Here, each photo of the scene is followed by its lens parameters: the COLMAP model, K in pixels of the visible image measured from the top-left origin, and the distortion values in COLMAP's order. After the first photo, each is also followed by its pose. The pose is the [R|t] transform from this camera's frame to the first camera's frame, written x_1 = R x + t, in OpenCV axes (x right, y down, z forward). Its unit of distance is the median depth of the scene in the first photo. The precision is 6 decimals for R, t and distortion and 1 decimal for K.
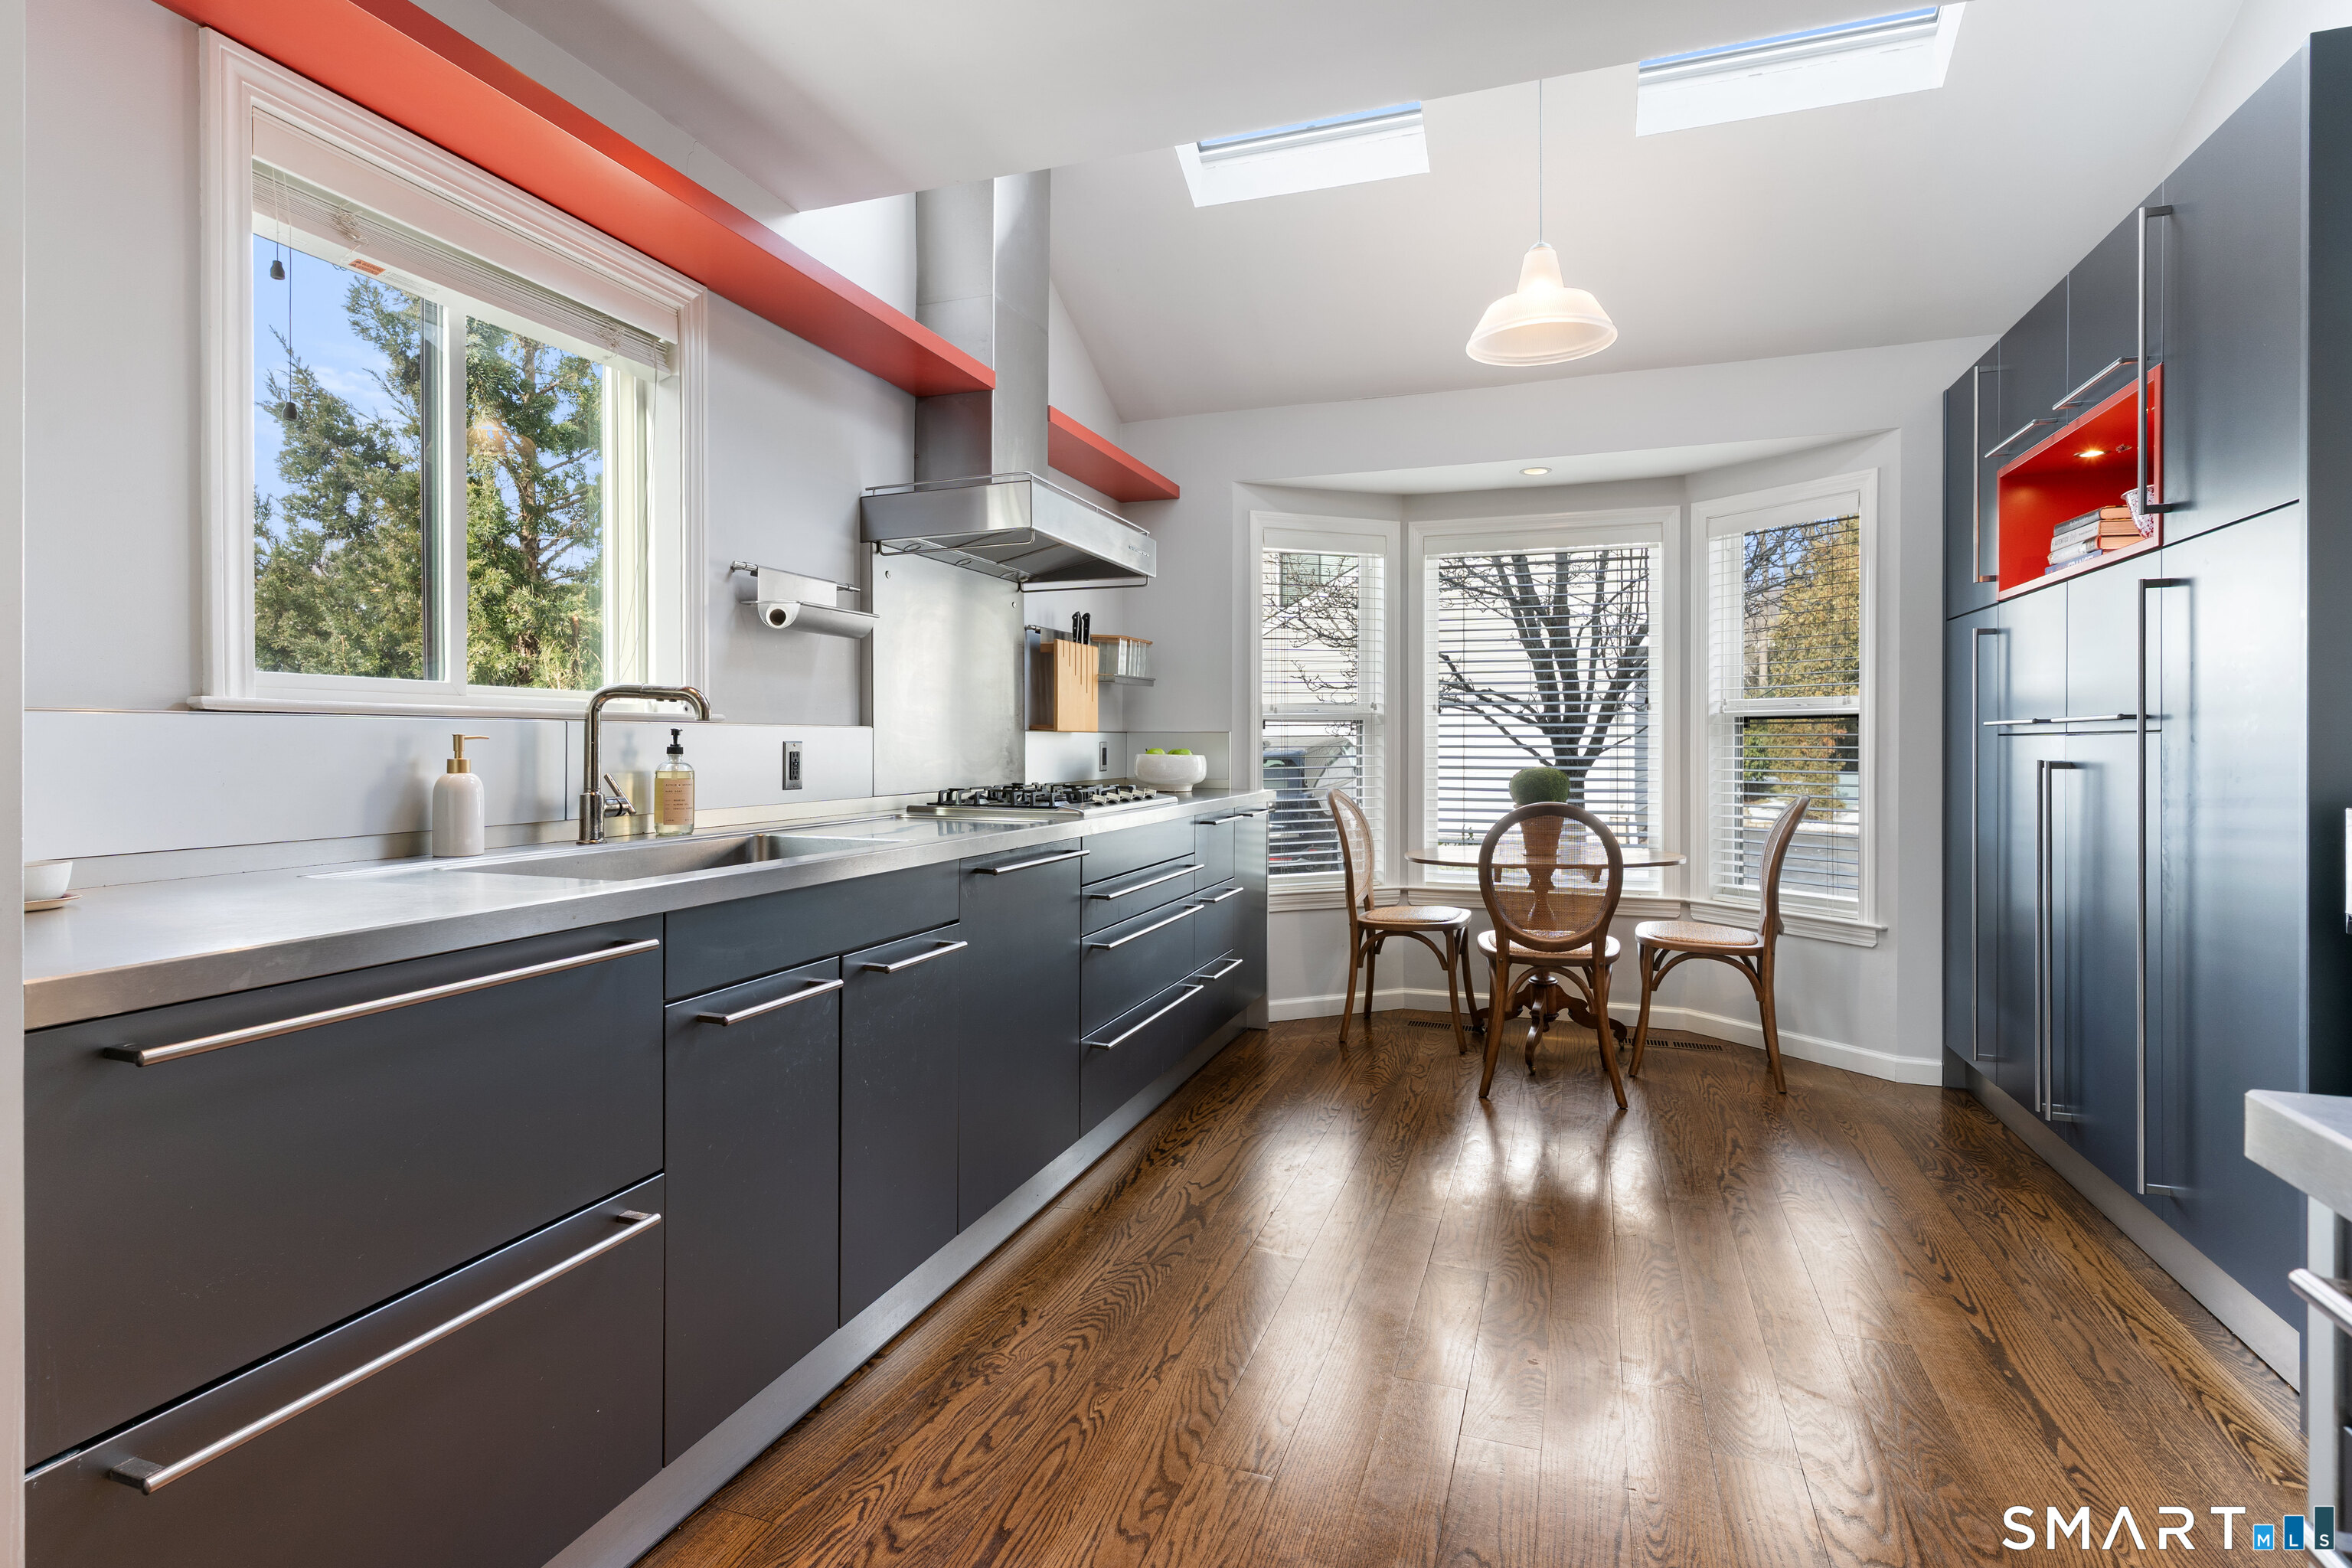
lens RADIAL K [[1165.4, 0, 1142.5], [0, 1165.4, 739.7], [0, 0, 1]] dist [-0.003548, -0.000303]
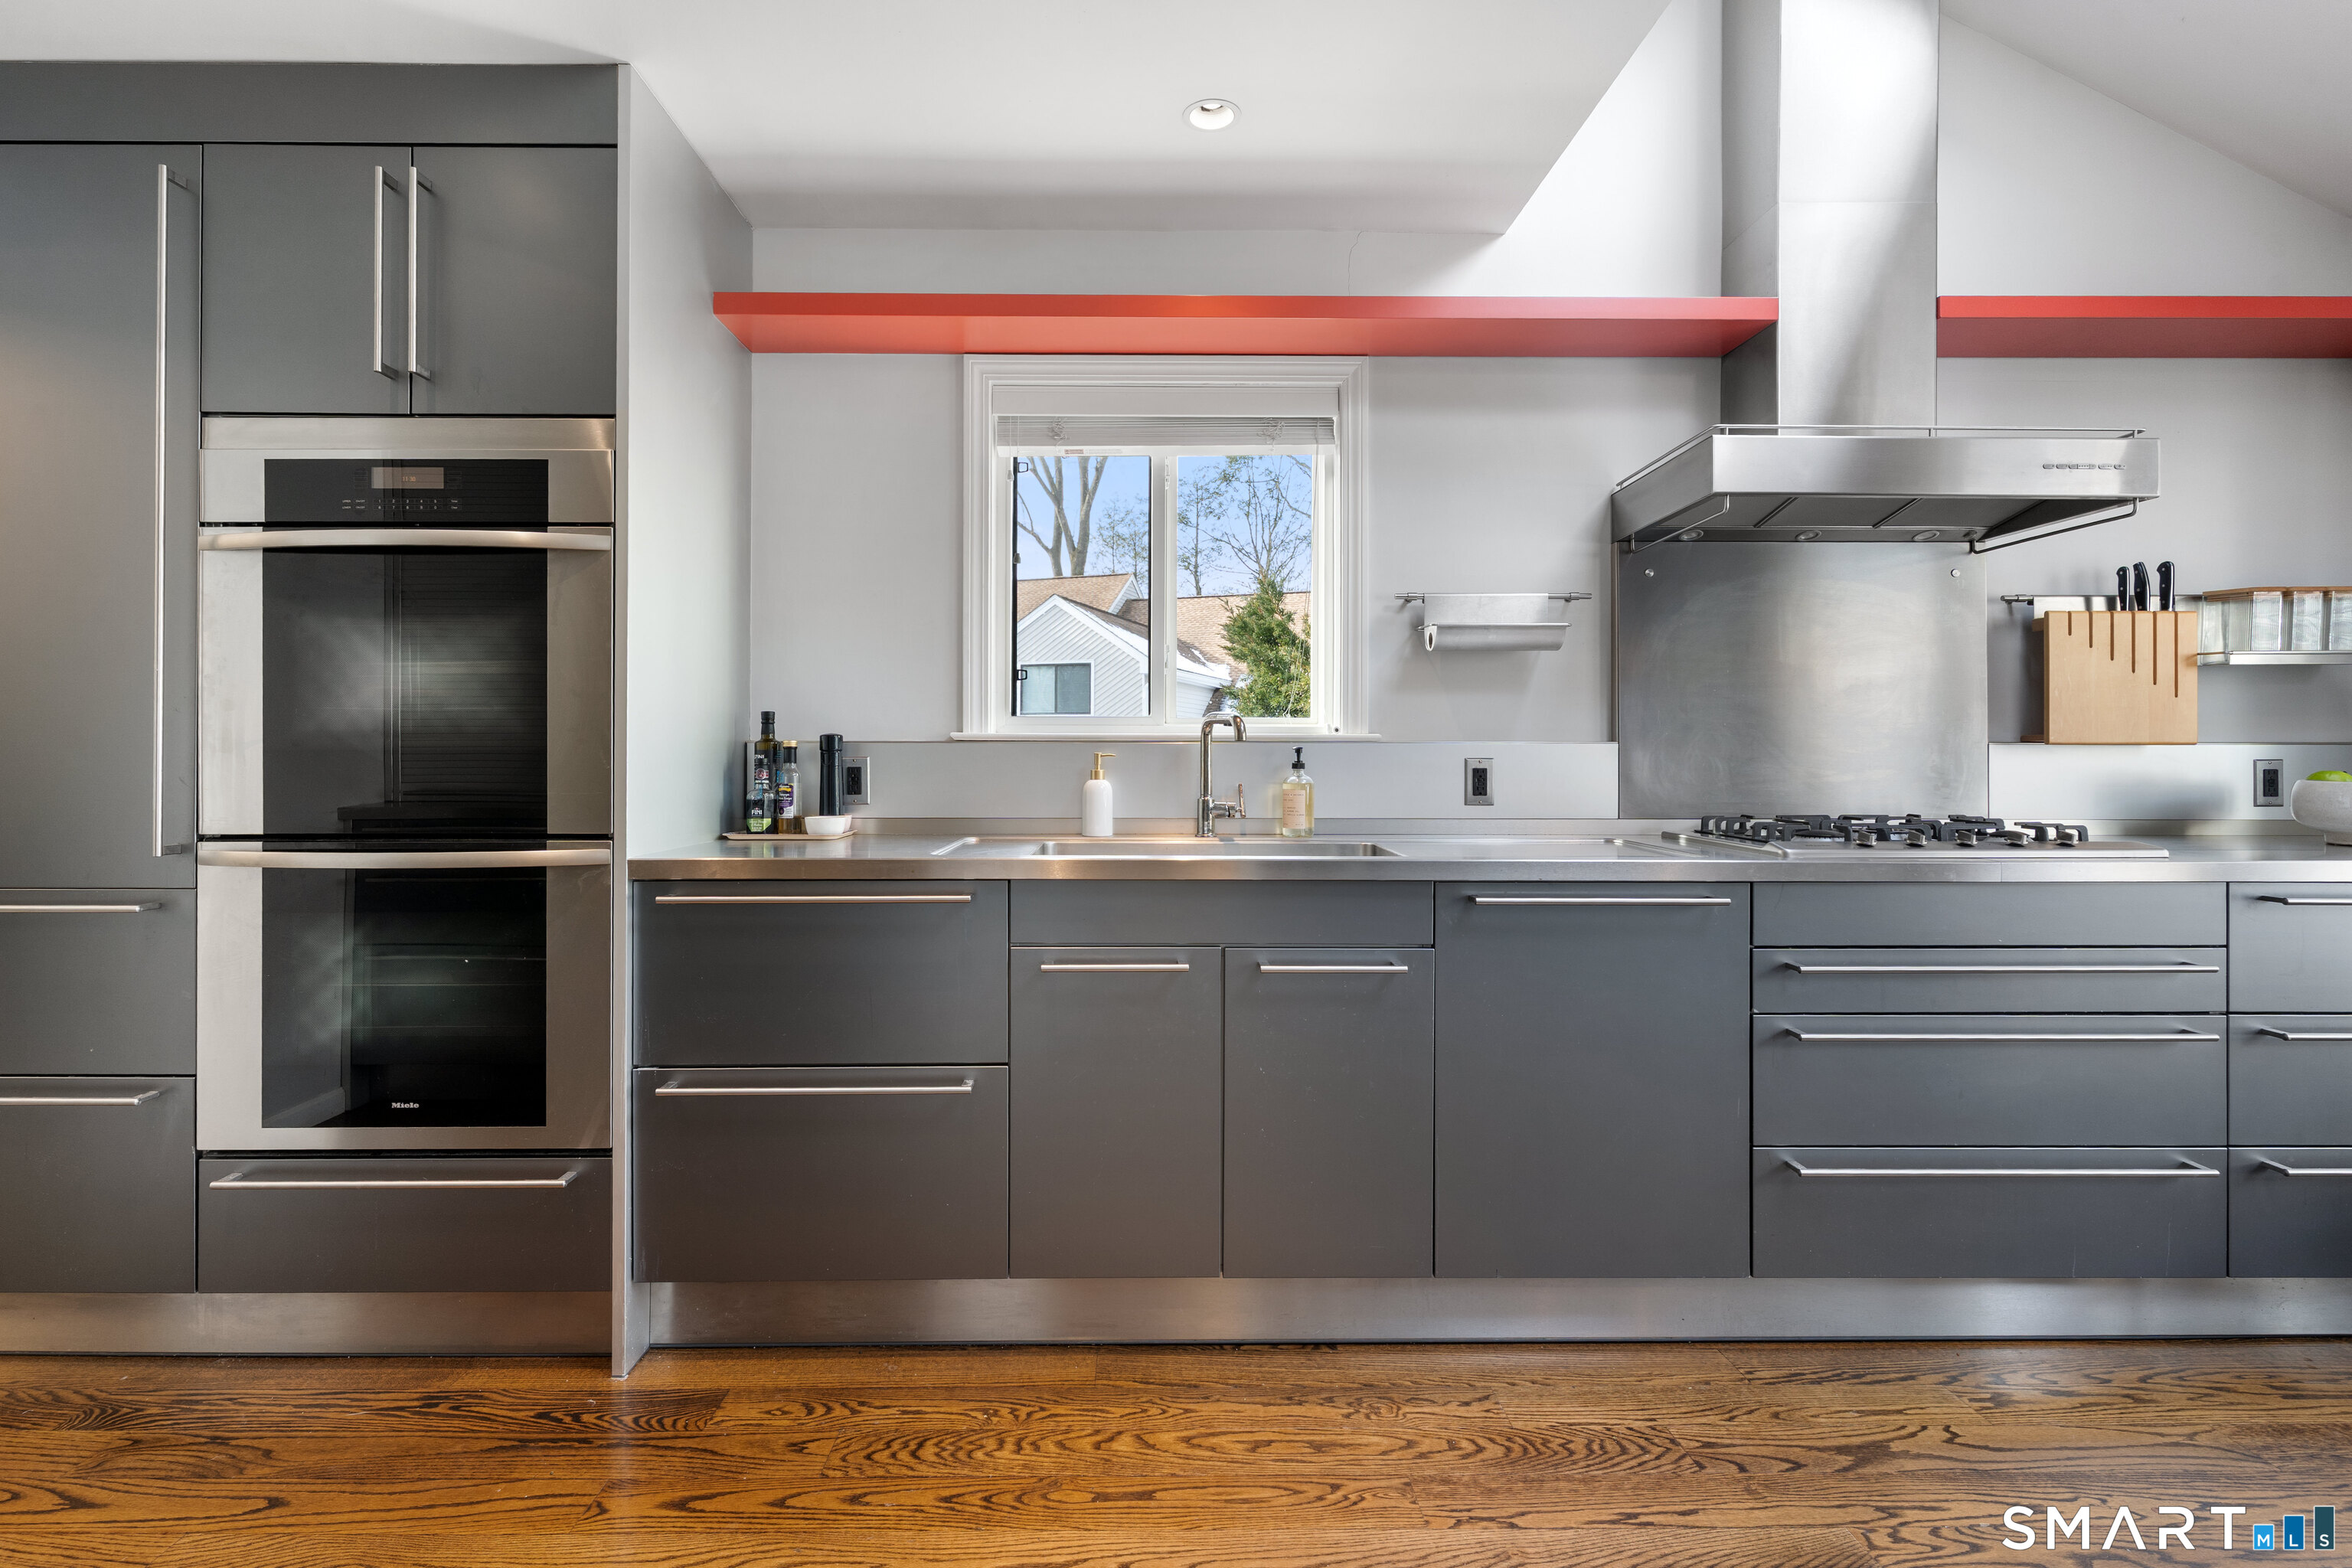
lens RADIAL K [[1121.7, 0, 1158.4], [0, 1121.7, 751.0], [0, 0, 1]] dist [0.004471, -0.000904]
pose [[0.361280, -0.007985, -0.932423, 0.579590], [0.000373, 0.999964, -0.008419, 0.003643], [0.932457, 0.002693, 0.361270, 0.429979]]
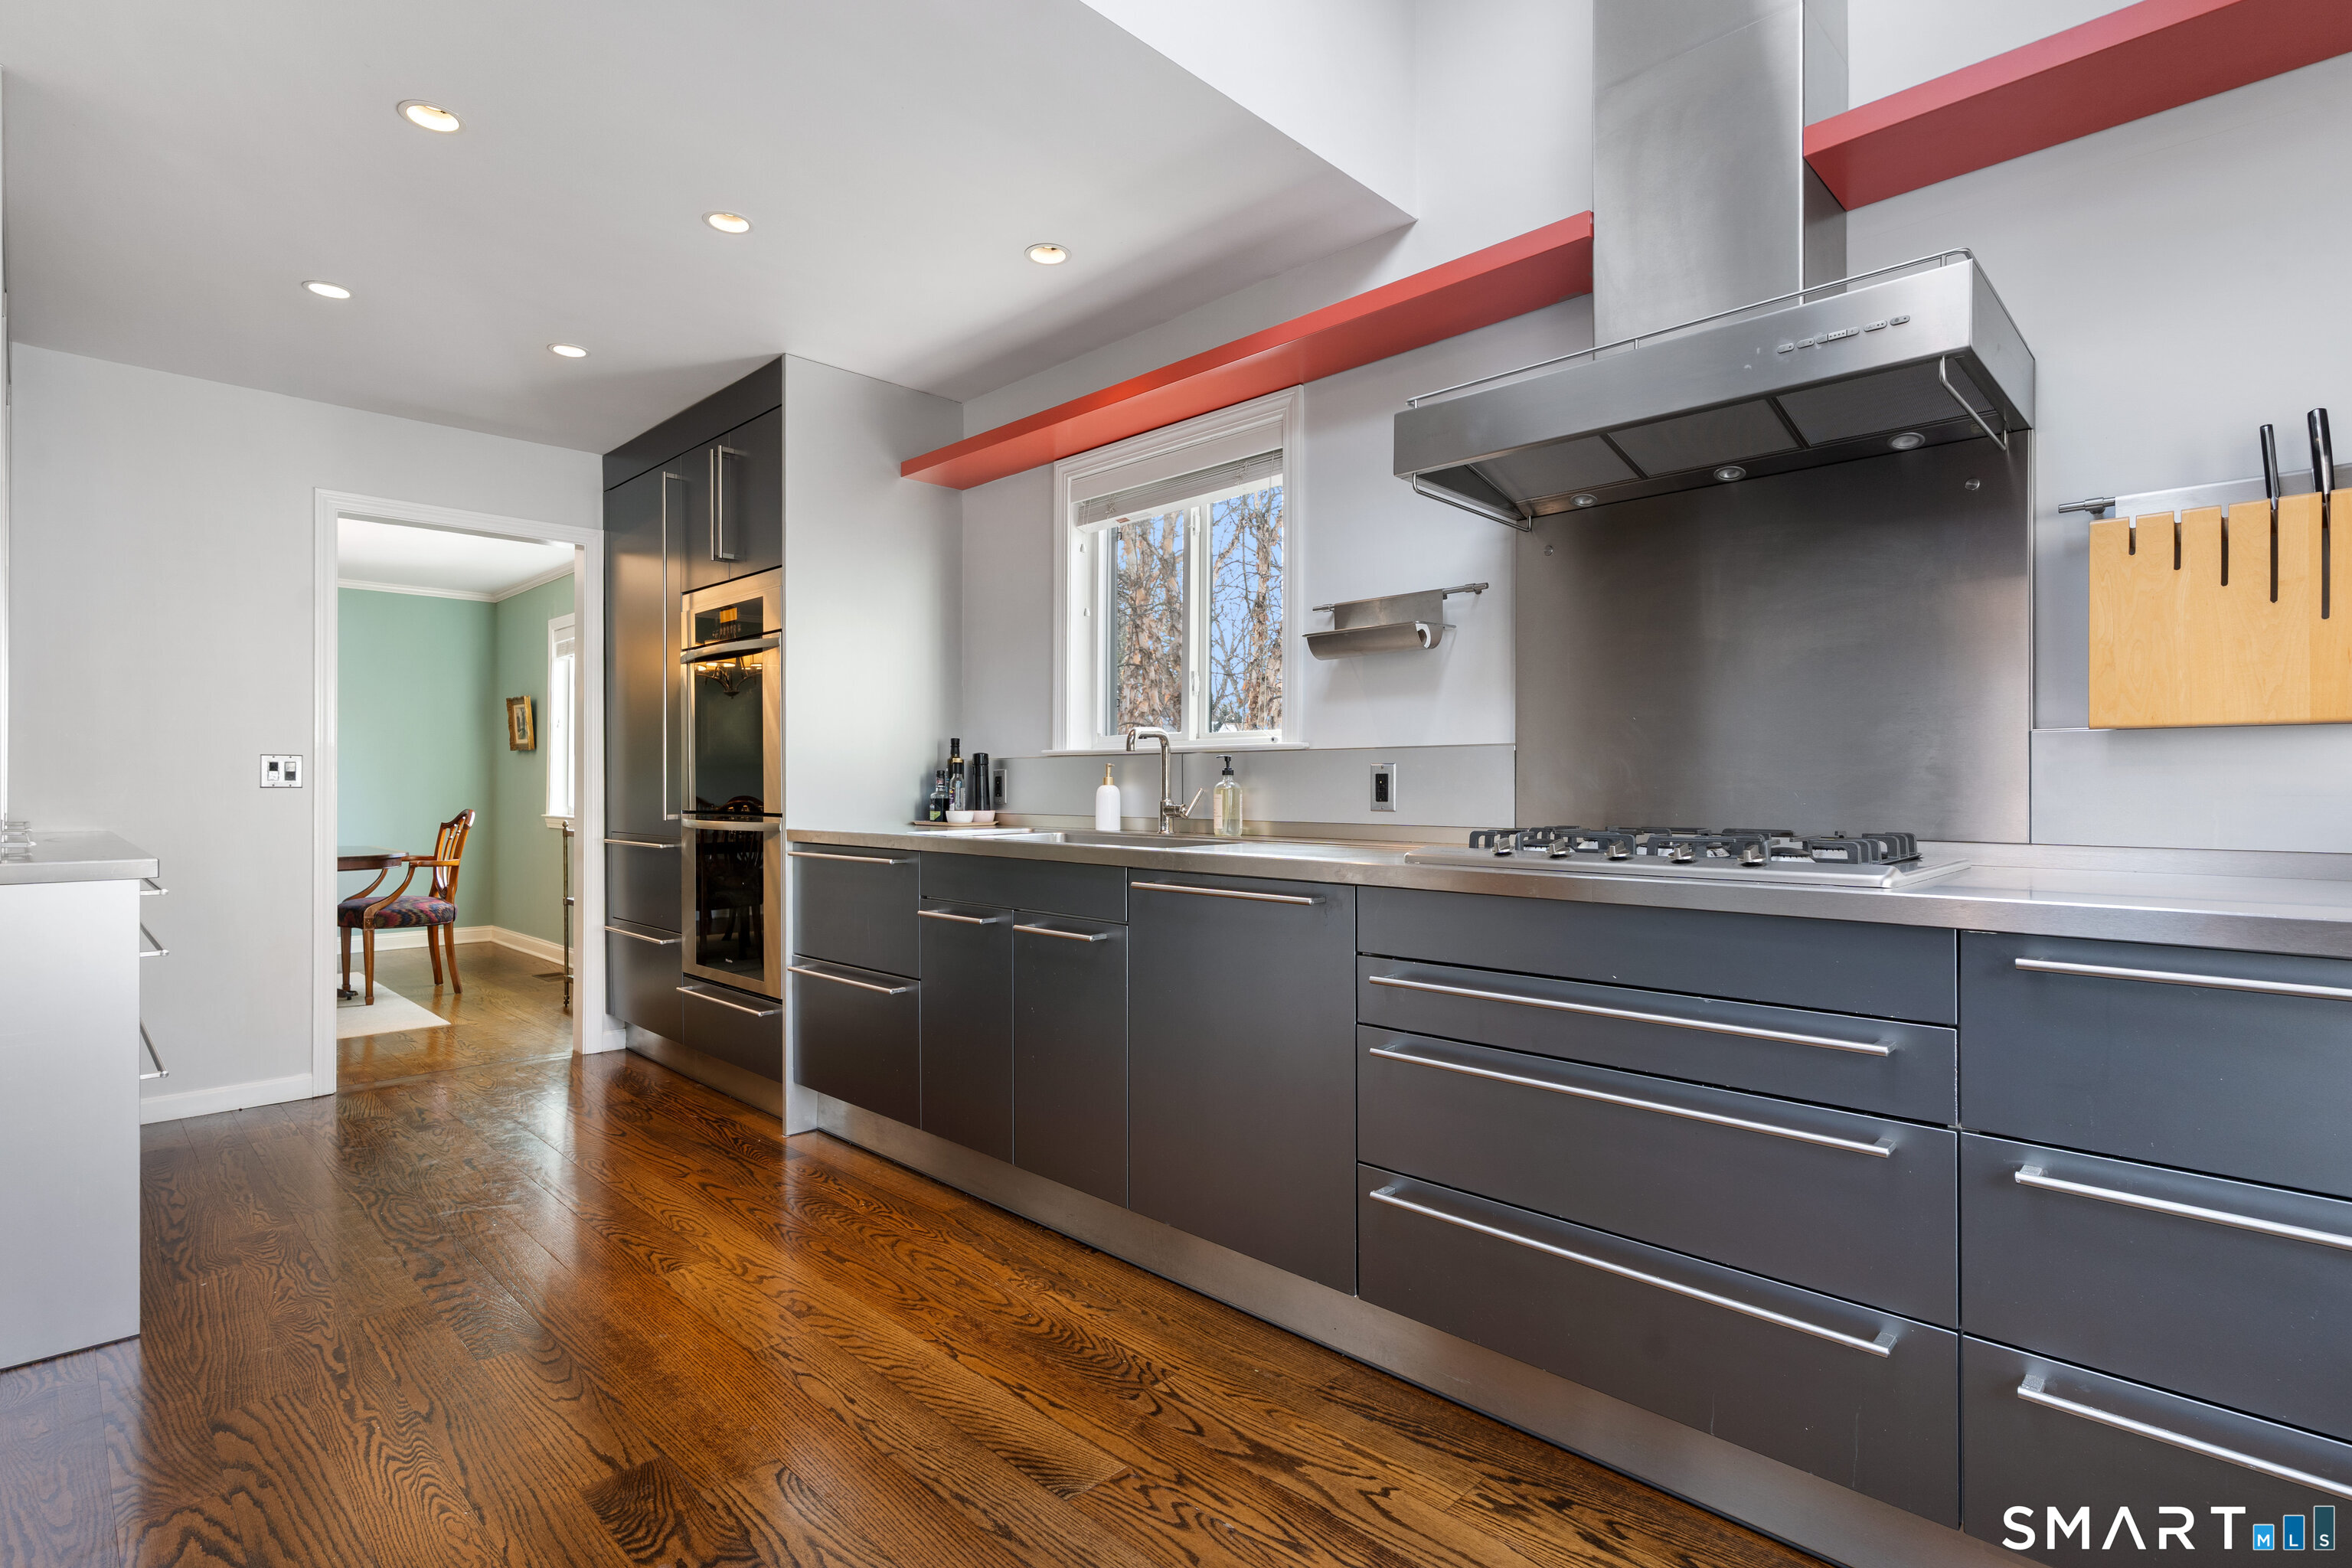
lens RADIAL K [[1121.7, 0, 1169.1], [0, 1121.7, 787.6], [0, 0, 1]] dist [0.004471, -0.000904]
pose [[-0.401150, 0.001529, -0.916011, 0.749925], [0.000399, 0.999999, 0.001494, 0.022760], [0.916012, 0.000233, -0.401150, 1.371533]]
